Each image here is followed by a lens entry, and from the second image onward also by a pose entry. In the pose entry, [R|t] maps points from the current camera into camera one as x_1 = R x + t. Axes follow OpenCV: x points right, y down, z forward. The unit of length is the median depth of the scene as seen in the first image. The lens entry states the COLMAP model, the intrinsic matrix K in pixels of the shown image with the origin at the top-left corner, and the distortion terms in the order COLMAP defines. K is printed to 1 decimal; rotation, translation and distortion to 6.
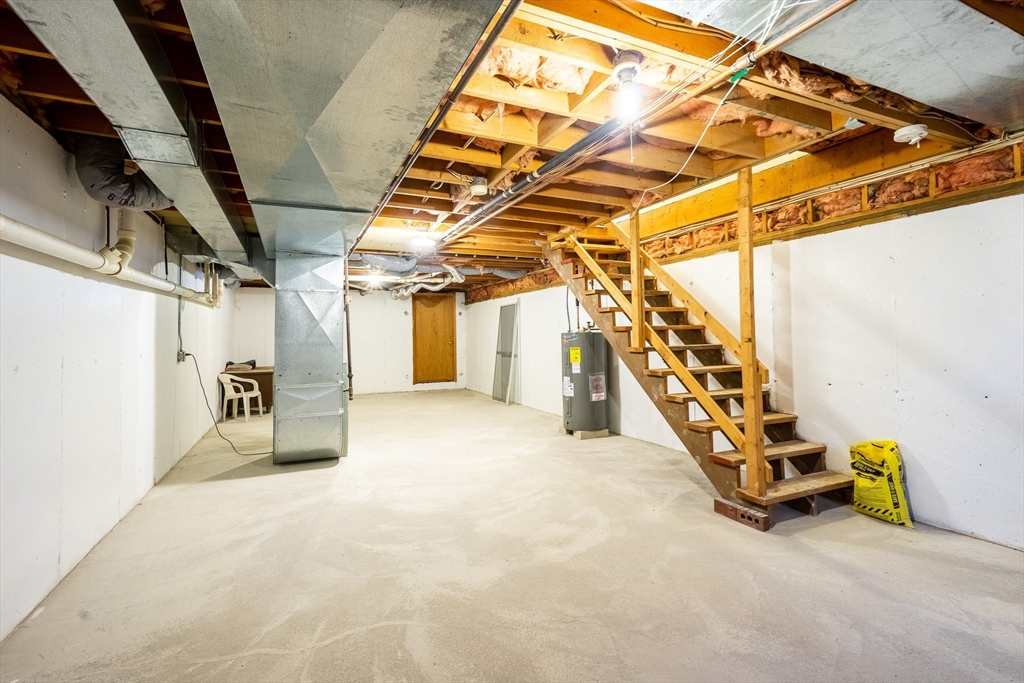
lens RADIAL K [[472.5, 0, 518.0], [0, 472.5, 323.4], [0, 0, 1]] dist [-0.008182, 0.004105]
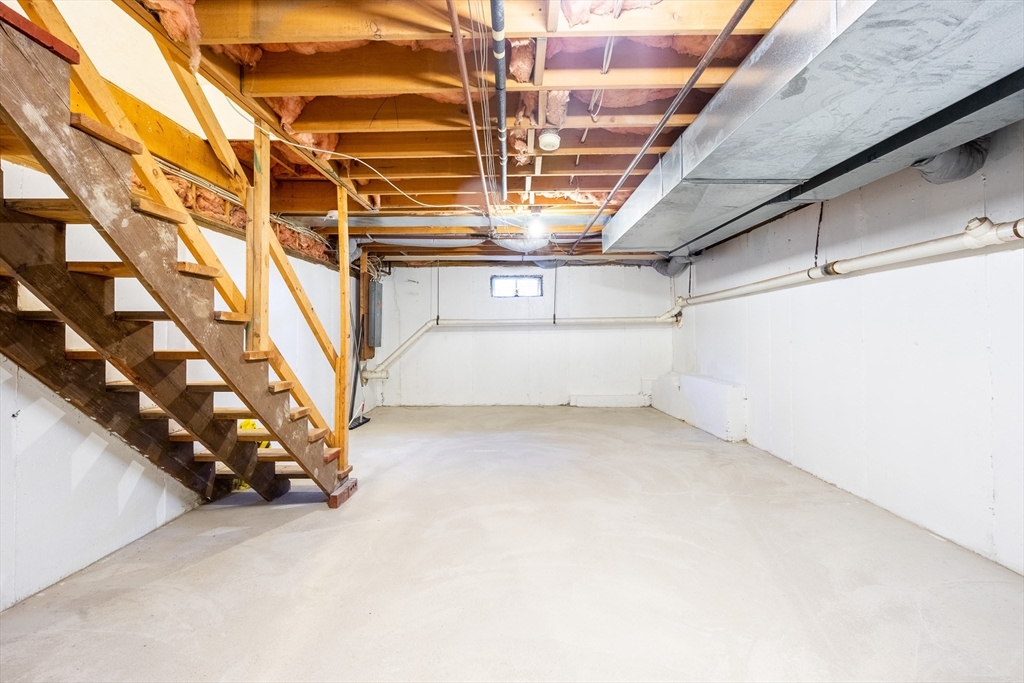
lens RADIAL K [[472.5, 0, 518.0], [0, 472.5, 323.4], [0, 0, 1]] dist [-0.008182, 0.004105]
pose [[-0.904972, 0.027991, 0.424550, -0.331569], [0.007226, 0.998701, -0.050443, 0.055263], [-0.425411, -0.042582, -0.903998, 1.598046]]
